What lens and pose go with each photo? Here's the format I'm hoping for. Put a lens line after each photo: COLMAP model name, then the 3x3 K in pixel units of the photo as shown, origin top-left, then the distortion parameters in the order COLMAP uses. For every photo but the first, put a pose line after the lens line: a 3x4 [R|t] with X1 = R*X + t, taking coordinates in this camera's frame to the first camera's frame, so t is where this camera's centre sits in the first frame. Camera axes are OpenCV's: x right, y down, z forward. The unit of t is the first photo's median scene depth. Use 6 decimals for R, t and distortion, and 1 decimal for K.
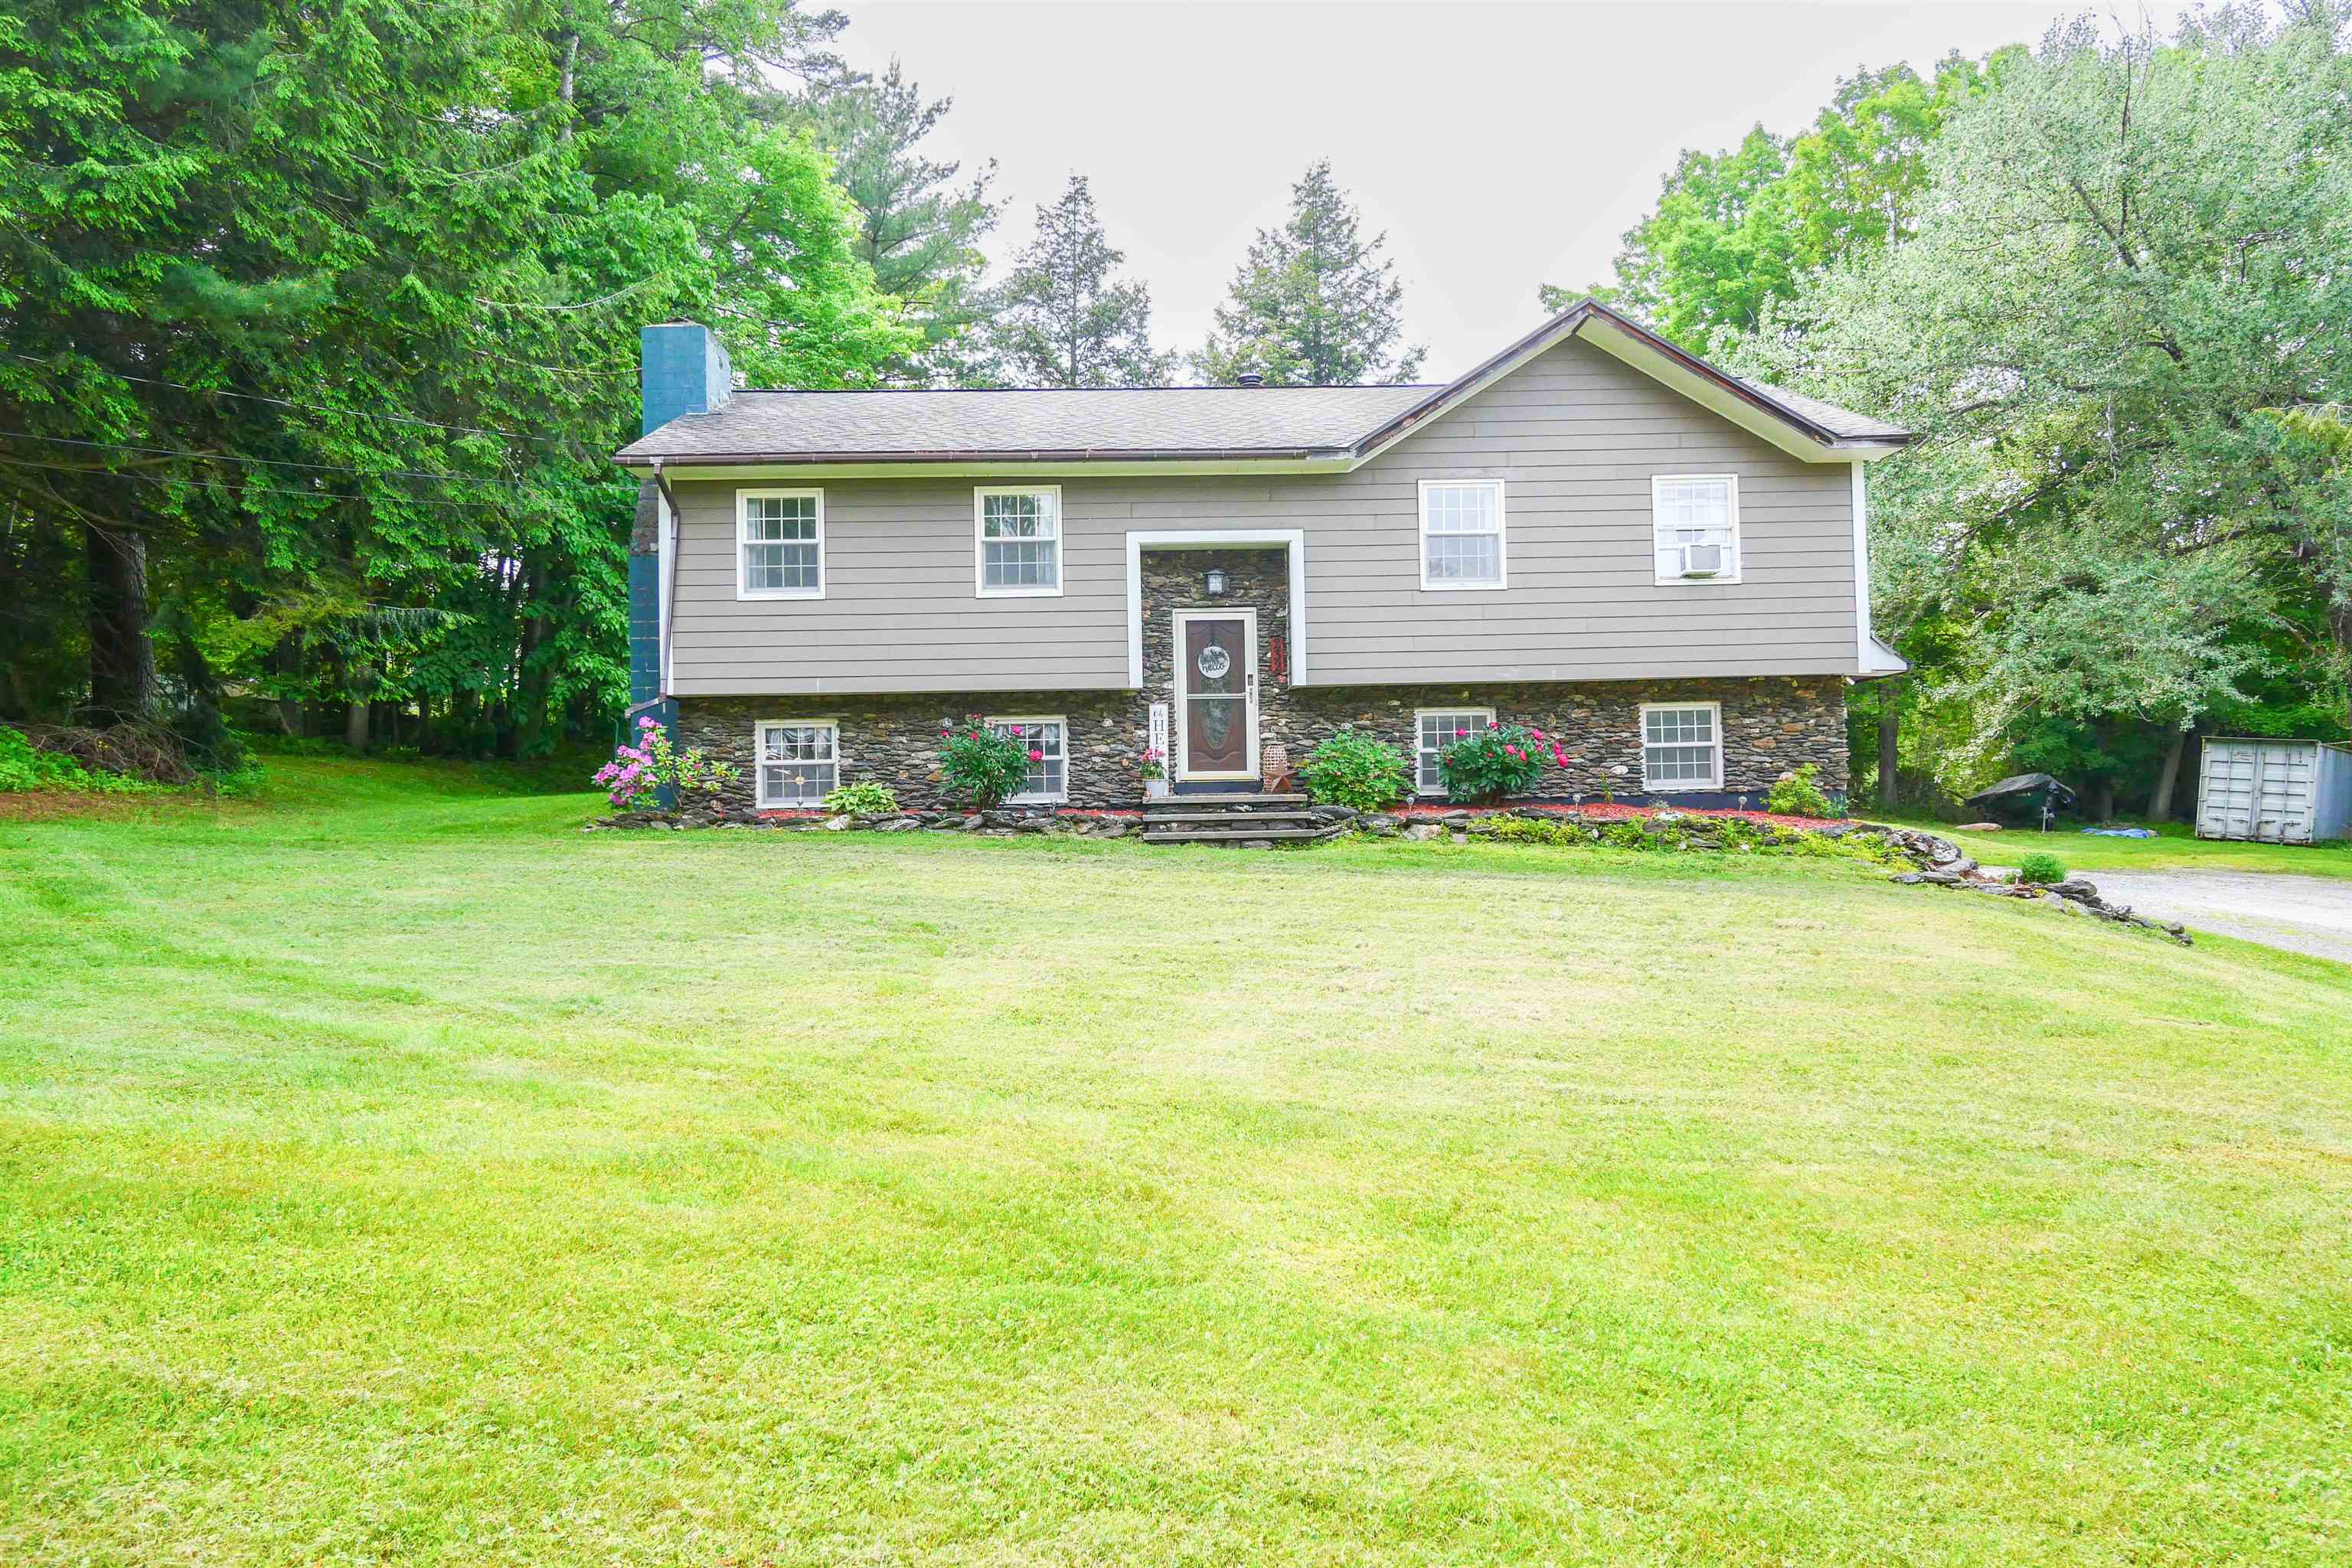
lens RADIAL K [[1540.0, 0, 1177.7], [0, 1540.0, 793.4], [0, 0, 1]] dist [0.000457, 0.000154]
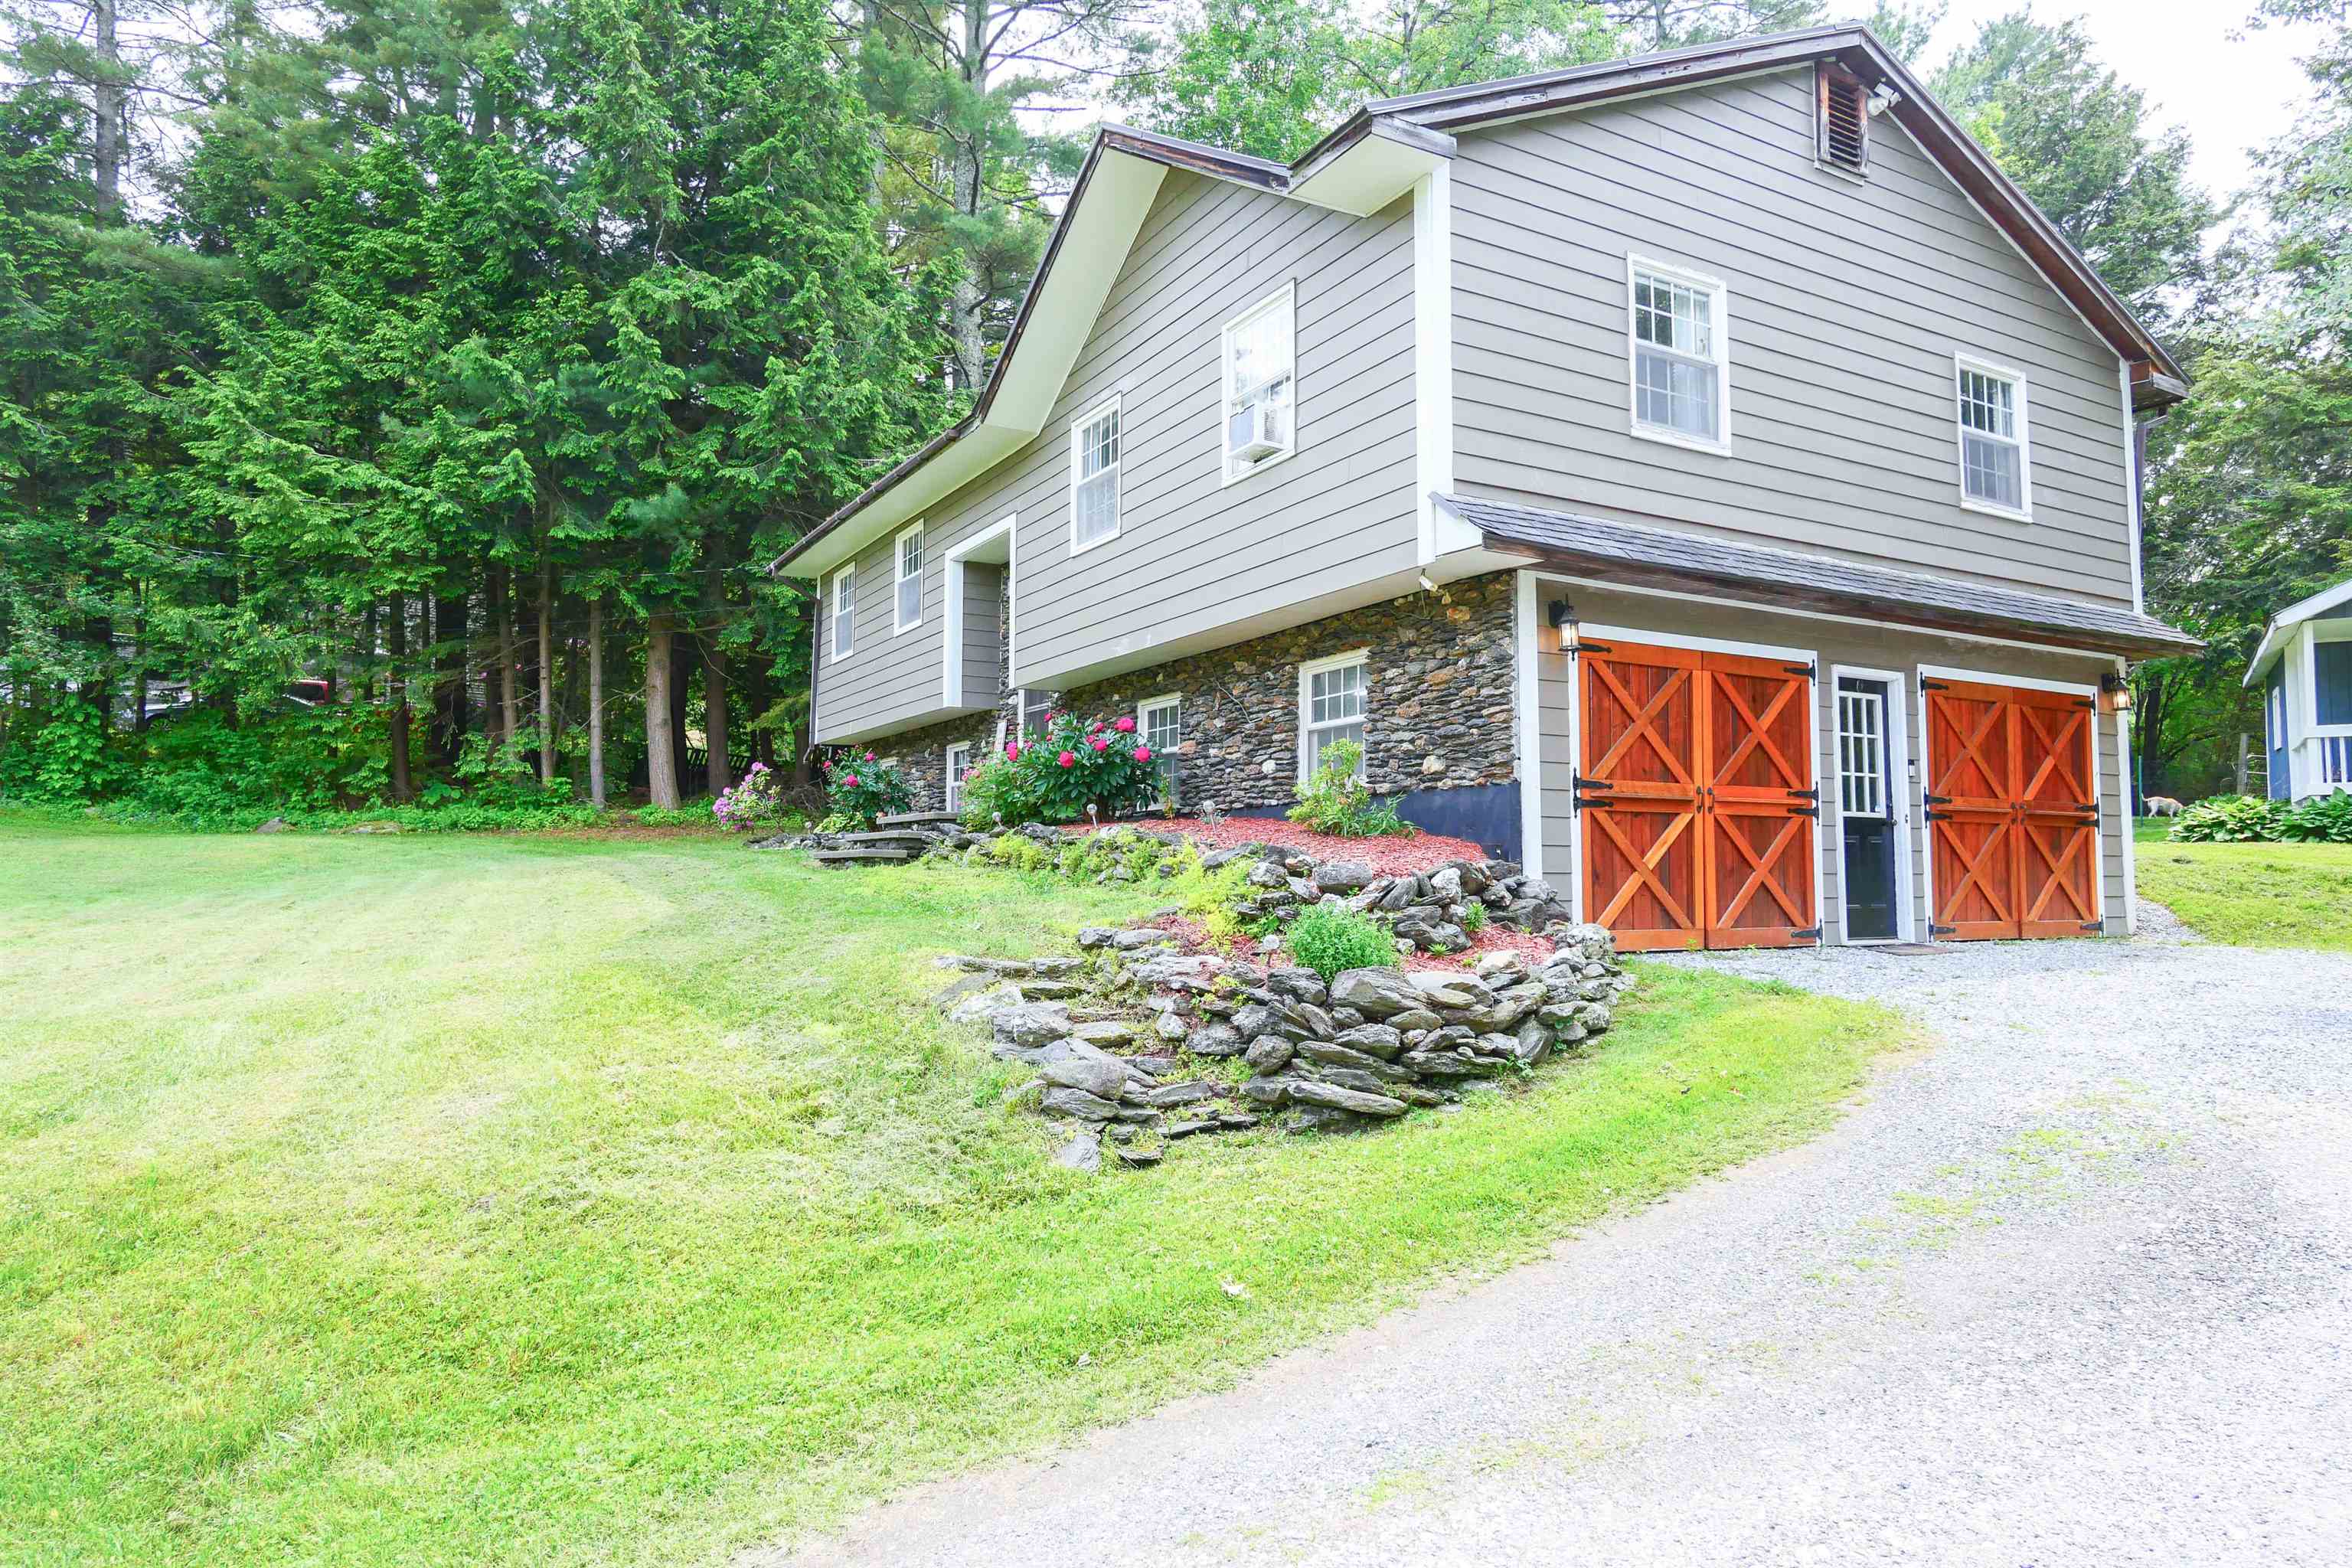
lens RADIAL K [[1448.3, 0, 1170.1], [0, 1448.3, 775.8], [0, 0, 1]] dist [0.005238, -0.004302]
pose [[0.467695, -0.042281, -0.882878, 0.842387], [-0.000417, 0.998845, -0.048055, 0.019244], [0.883890, 0.022843, 0.467137, 0.687095]]
